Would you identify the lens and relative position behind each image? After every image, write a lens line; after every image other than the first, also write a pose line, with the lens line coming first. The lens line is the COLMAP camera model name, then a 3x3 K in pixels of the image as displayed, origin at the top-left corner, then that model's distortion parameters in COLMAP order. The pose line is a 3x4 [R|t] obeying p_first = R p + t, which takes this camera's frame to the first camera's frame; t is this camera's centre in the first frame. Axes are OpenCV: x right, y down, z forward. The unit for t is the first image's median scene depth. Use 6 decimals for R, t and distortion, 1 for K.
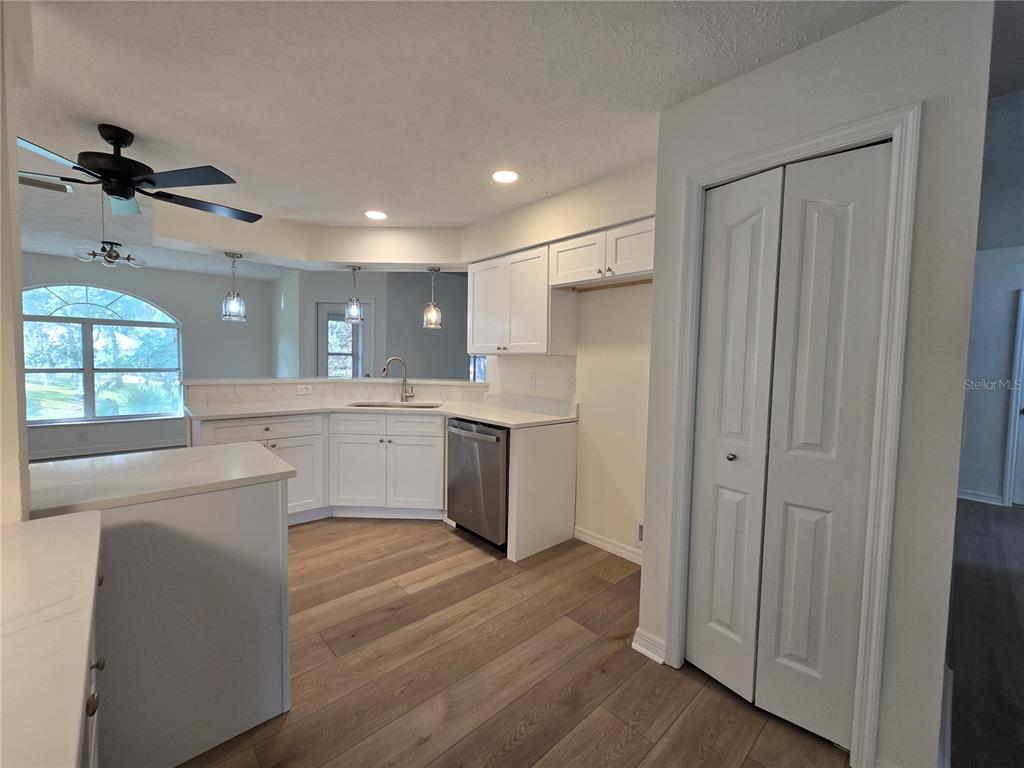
lens RADIAL K [[413.7, 0, 512.0], [0, 413.7, 384.0], [0, 0, 1]] dist [-0.000536, -0.000057]
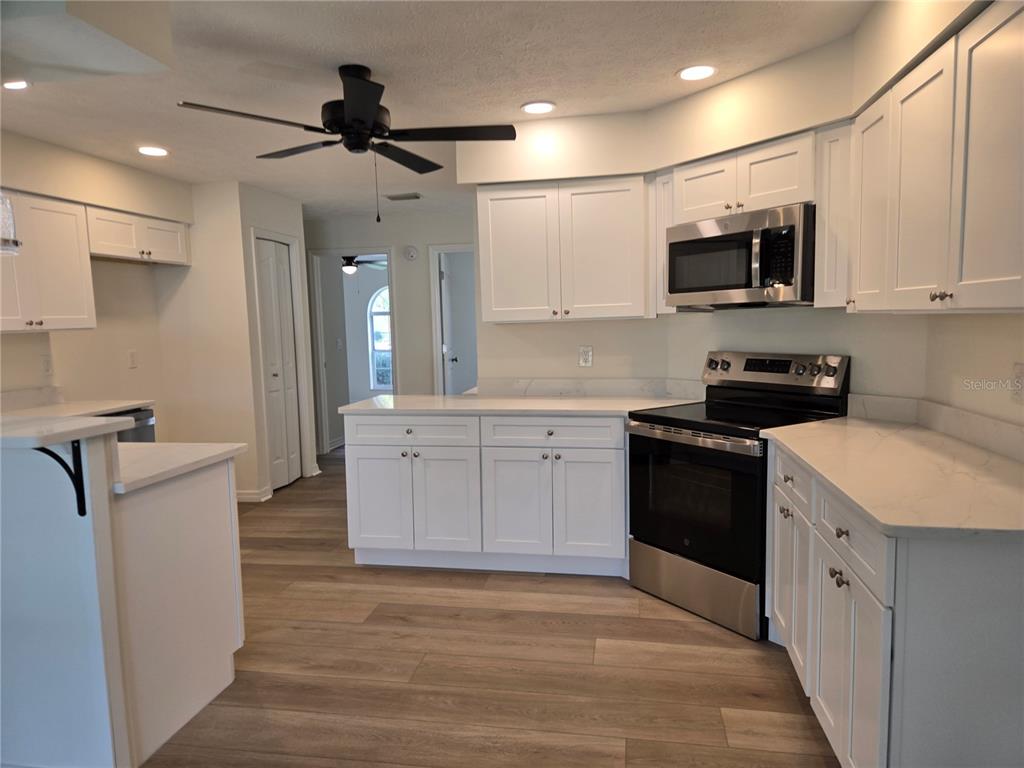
lens RADIAL K [[736.8, 0, 512.0], [0, 736.8, 384.0], [0, 0, 1]] dist [0.059227, -0.002679]
pose [[-0.607045, -0.080088, 0.790621, -2.082942], [0.050720, 0.988975, 0.139124, -0.161251], [-0.793047, 0.124555, -0.596290, 1.504434]]
